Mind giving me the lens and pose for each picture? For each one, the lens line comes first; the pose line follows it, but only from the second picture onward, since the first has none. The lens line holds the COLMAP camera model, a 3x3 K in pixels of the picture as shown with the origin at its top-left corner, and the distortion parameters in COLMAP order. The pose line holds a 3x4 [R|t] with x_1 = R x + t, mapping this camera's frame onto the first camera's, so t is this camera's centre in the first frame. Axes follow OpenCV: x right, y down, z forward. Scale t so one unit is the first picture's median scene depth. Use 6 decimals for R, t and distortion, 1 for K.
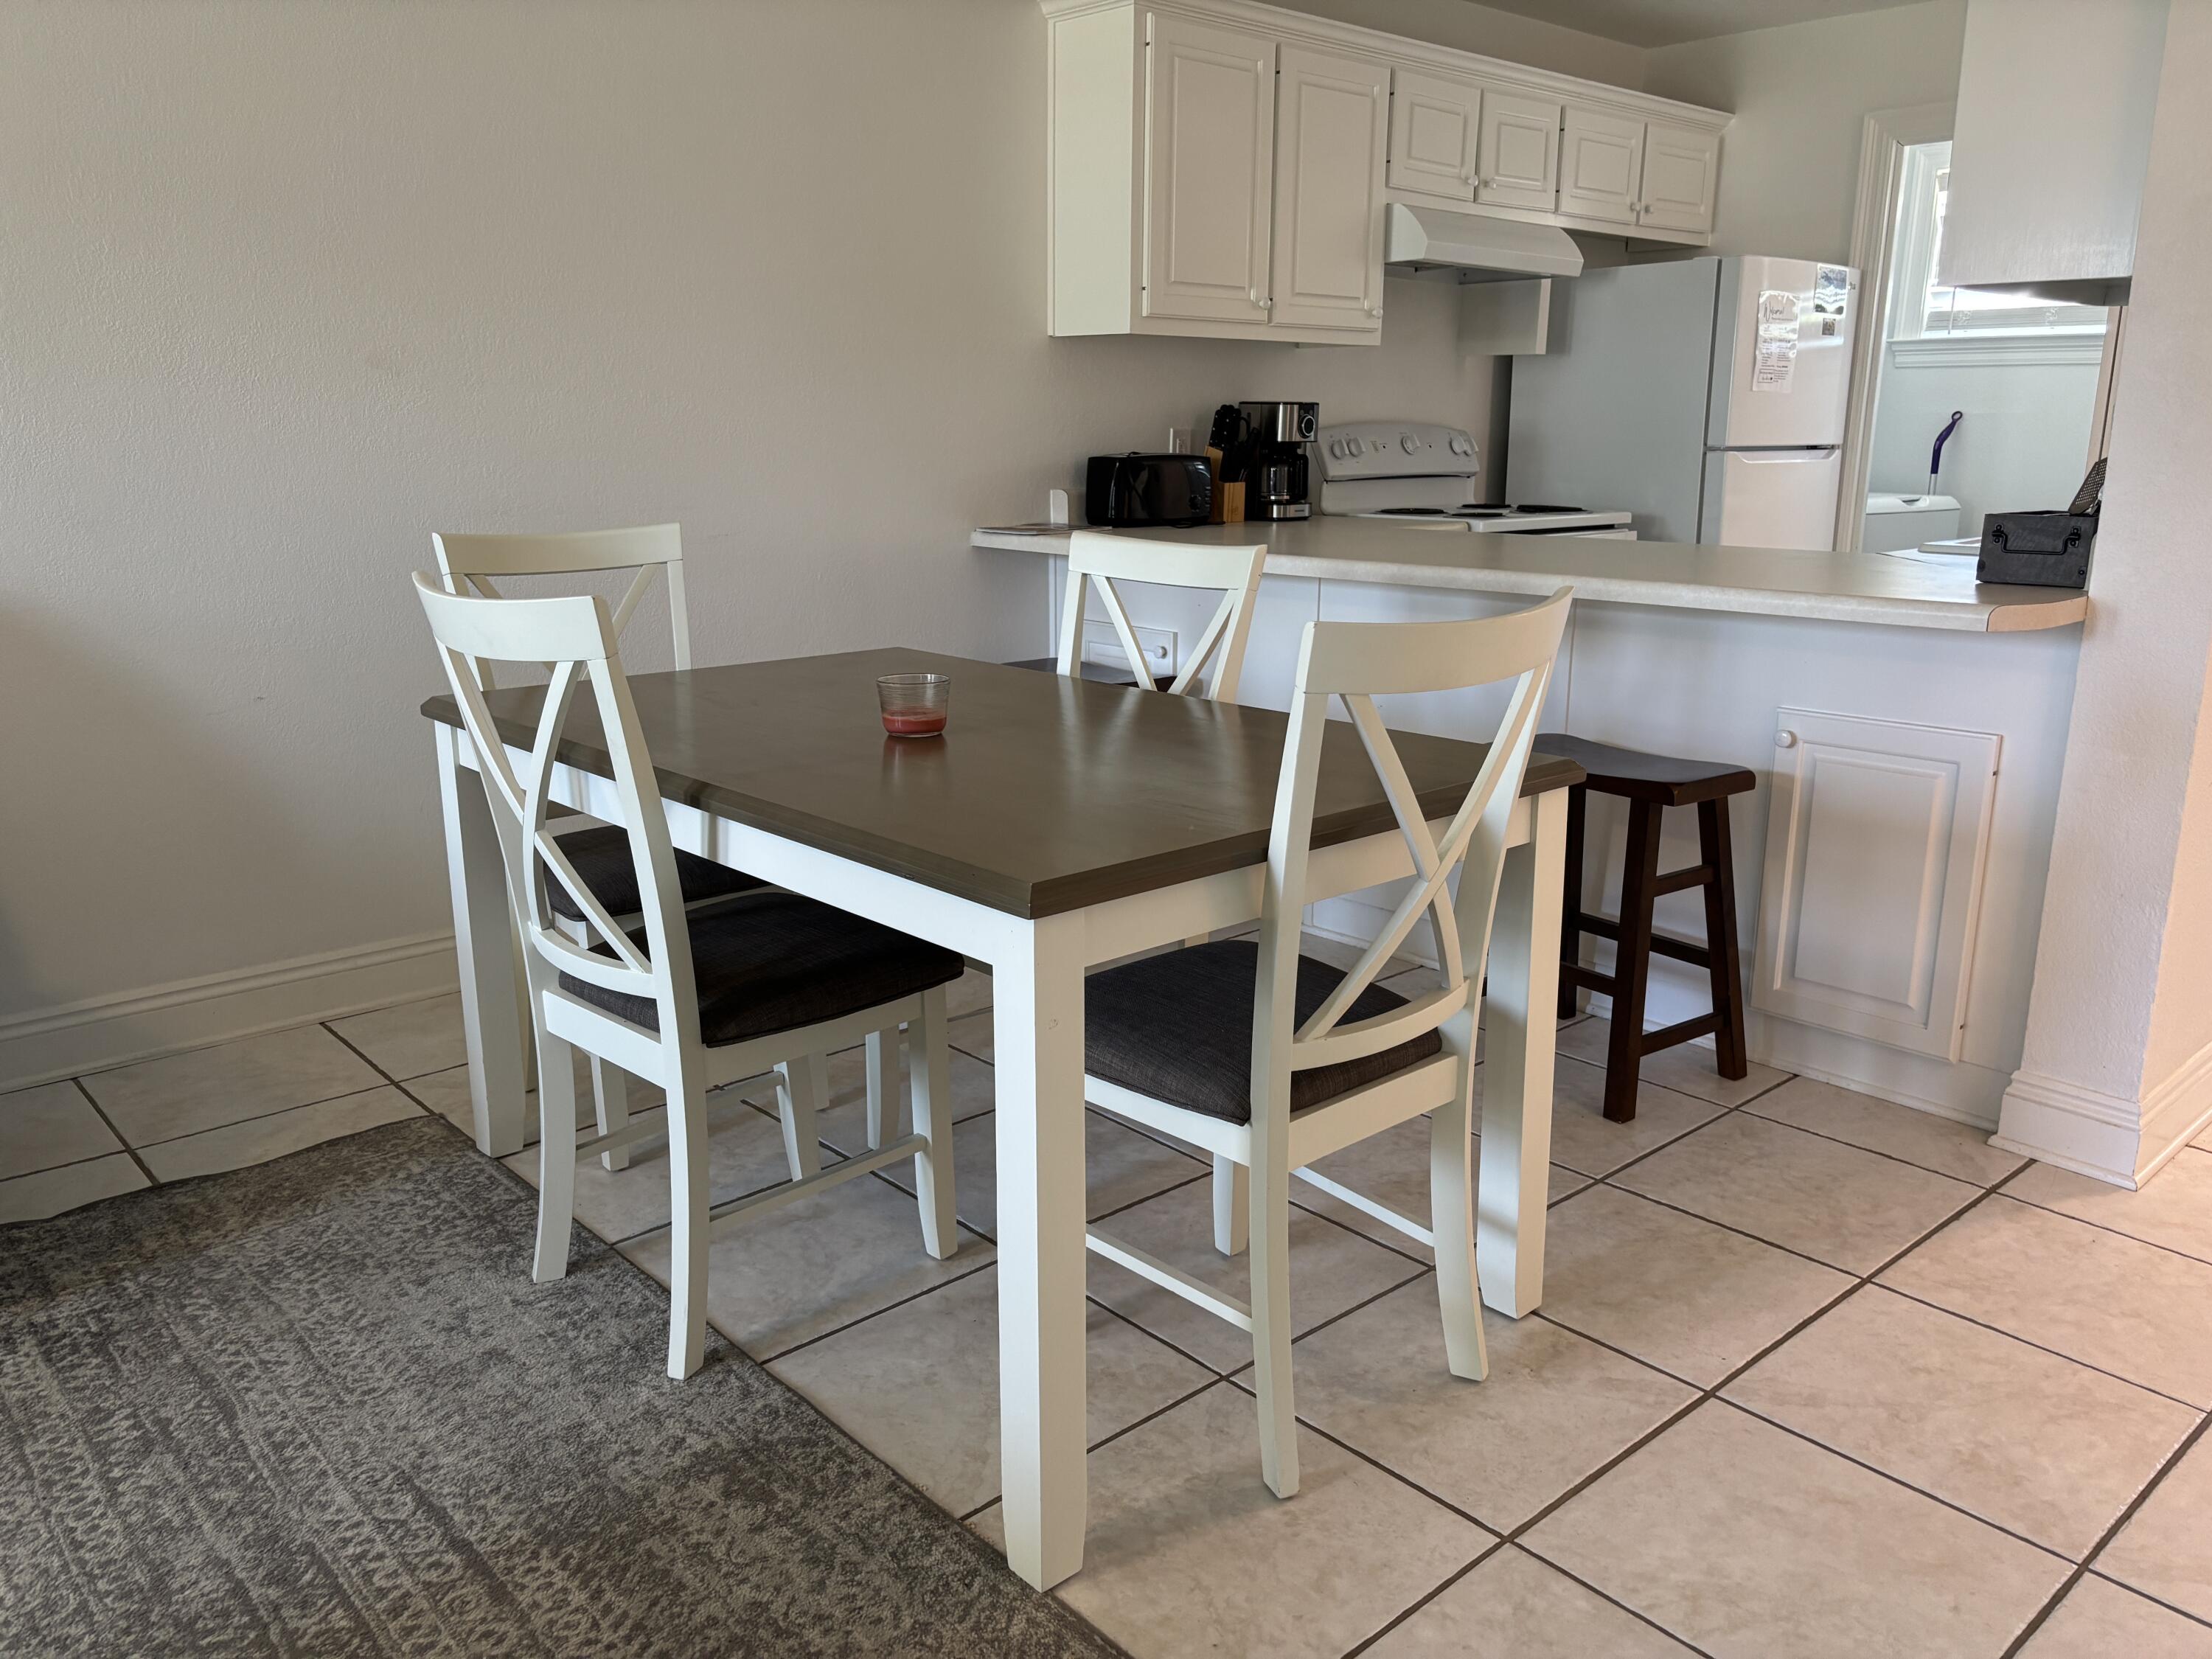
lens RADIAL K [[1676.4, 0, 1110.6], [0, 1676.4, 826.3], [0, 0, 1]] dist [0.013912, 0.003371]
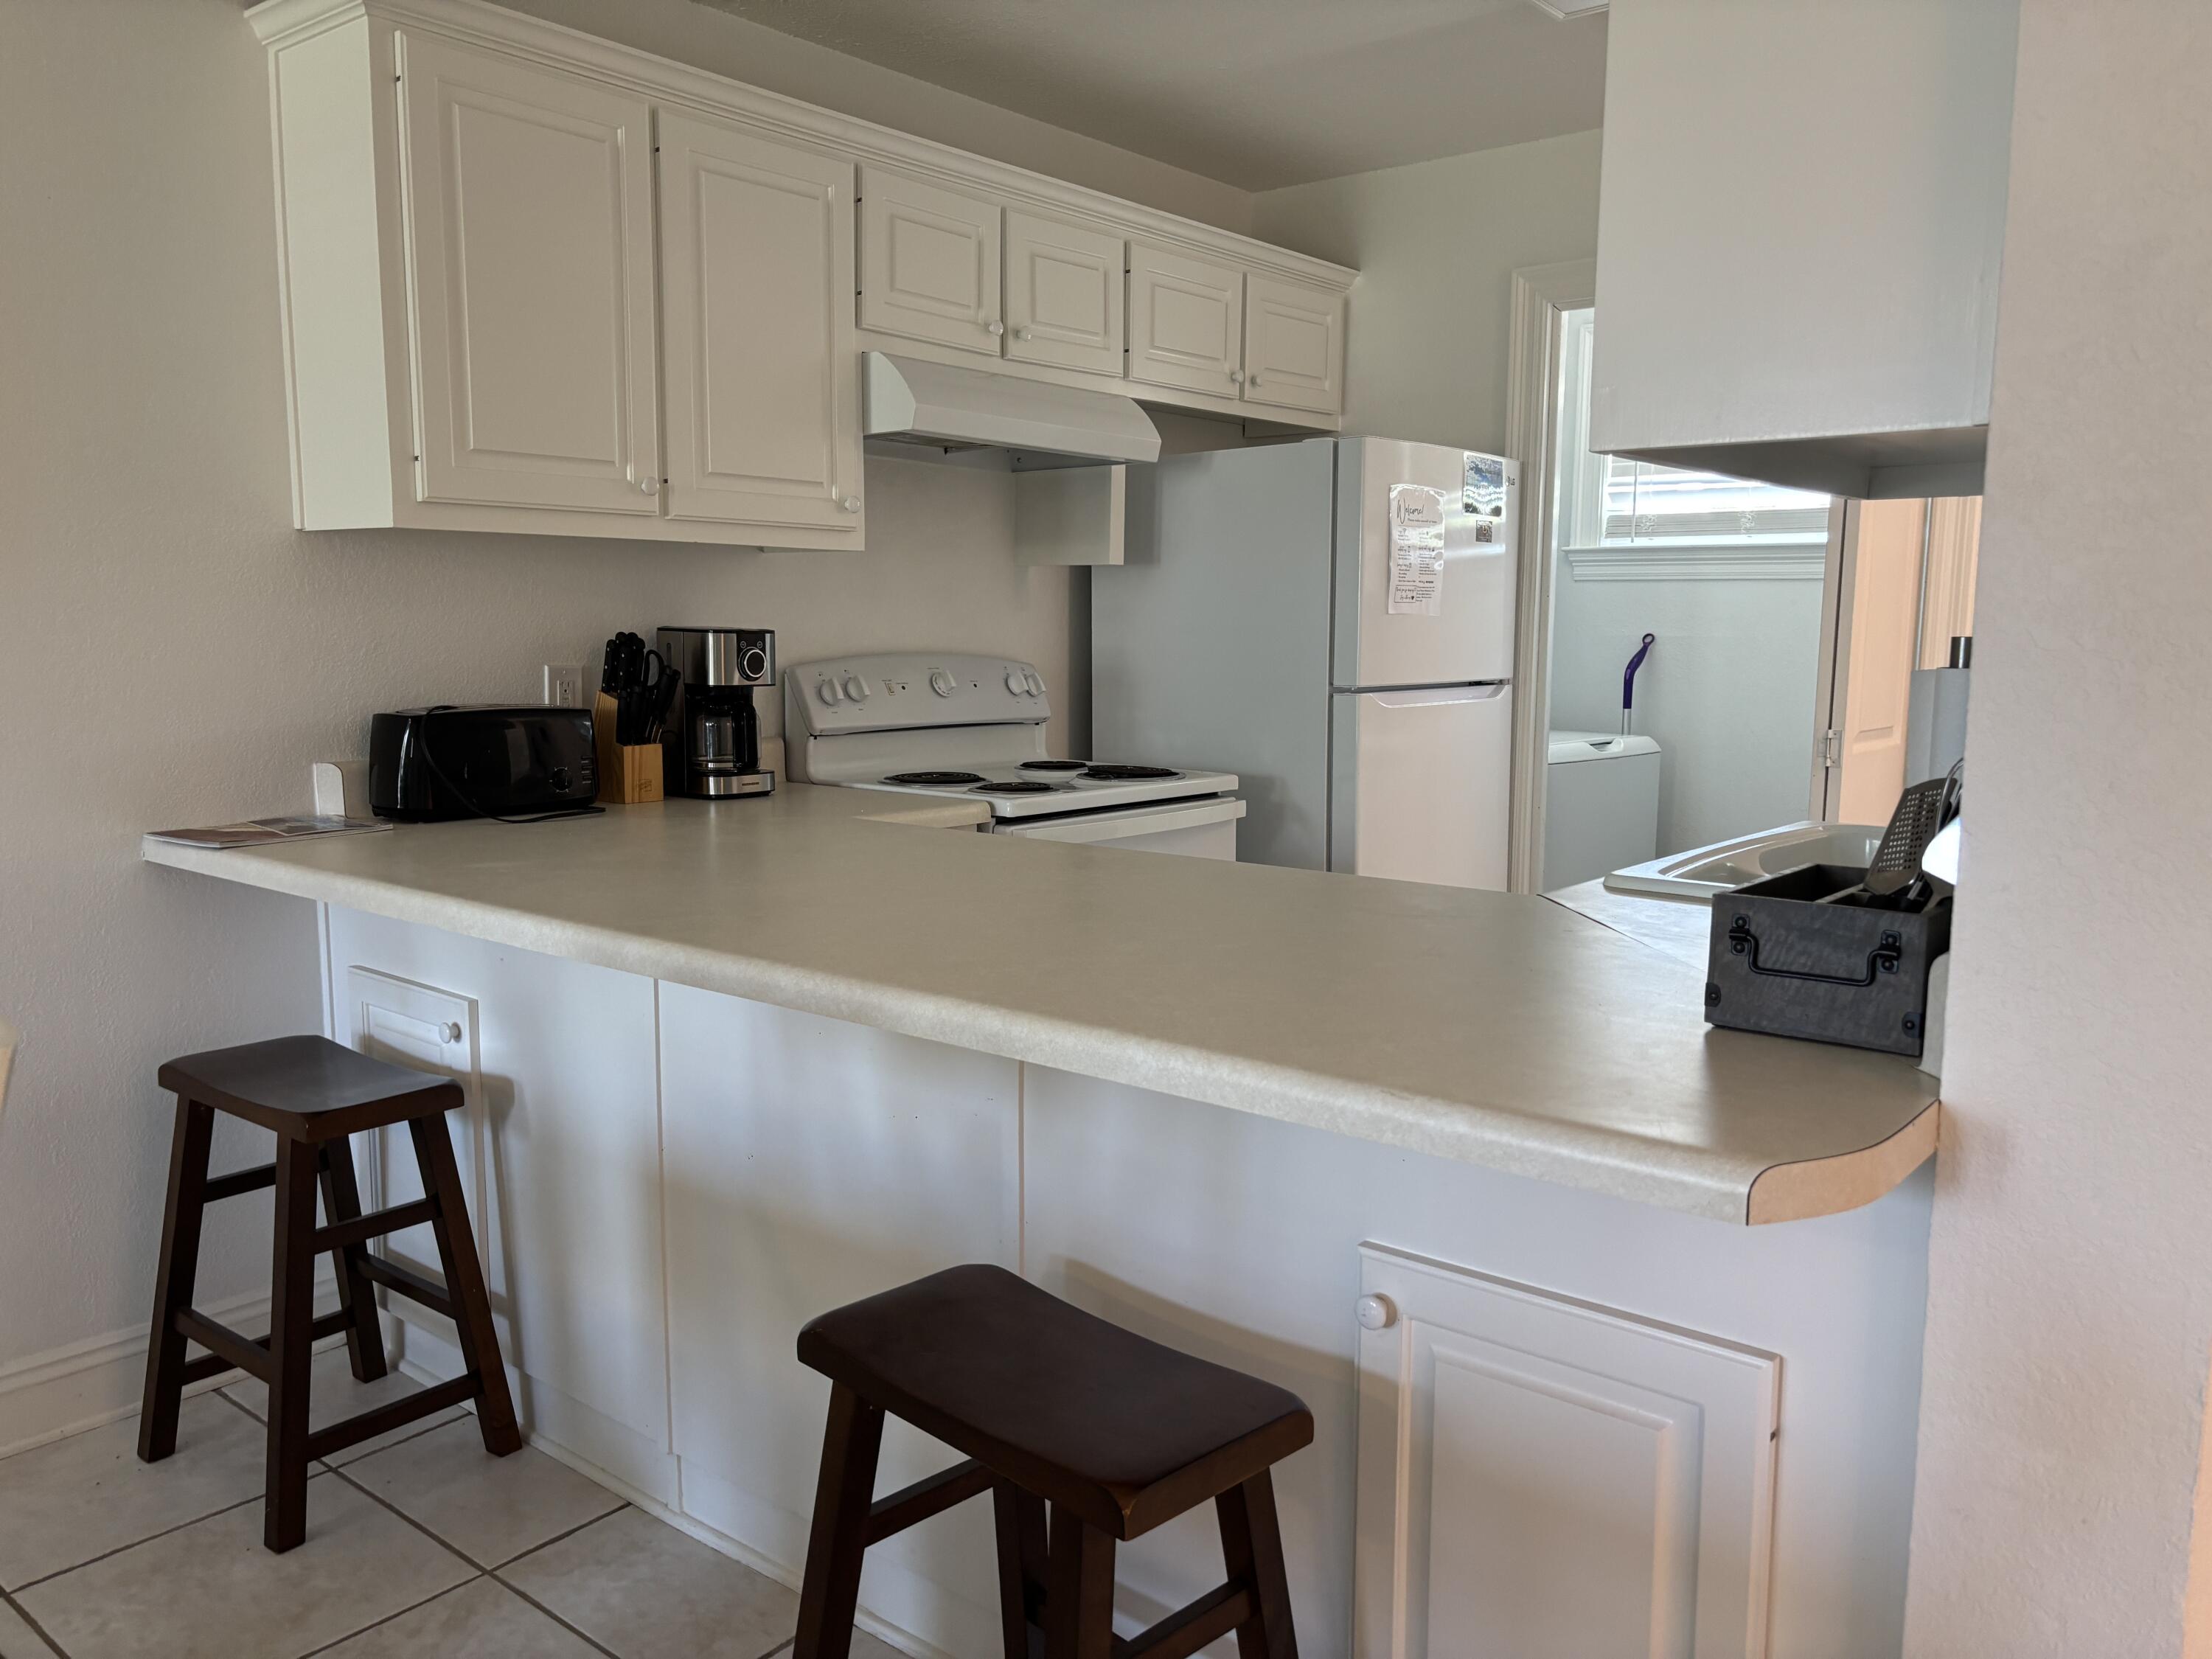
lens RADIAL K [[1702.3, 0, 1106.0], [0, 1702.3, 829.5], [0, 0, 1]] dist [0.028556, -0.005262]
pose [[0.988980, -0.015894, 0.147191, 0.144823], [0.032390, 0.993364, -0.110361, -0.084328], [-0.144460, 0.113912, 0.982932, 0.285047]]
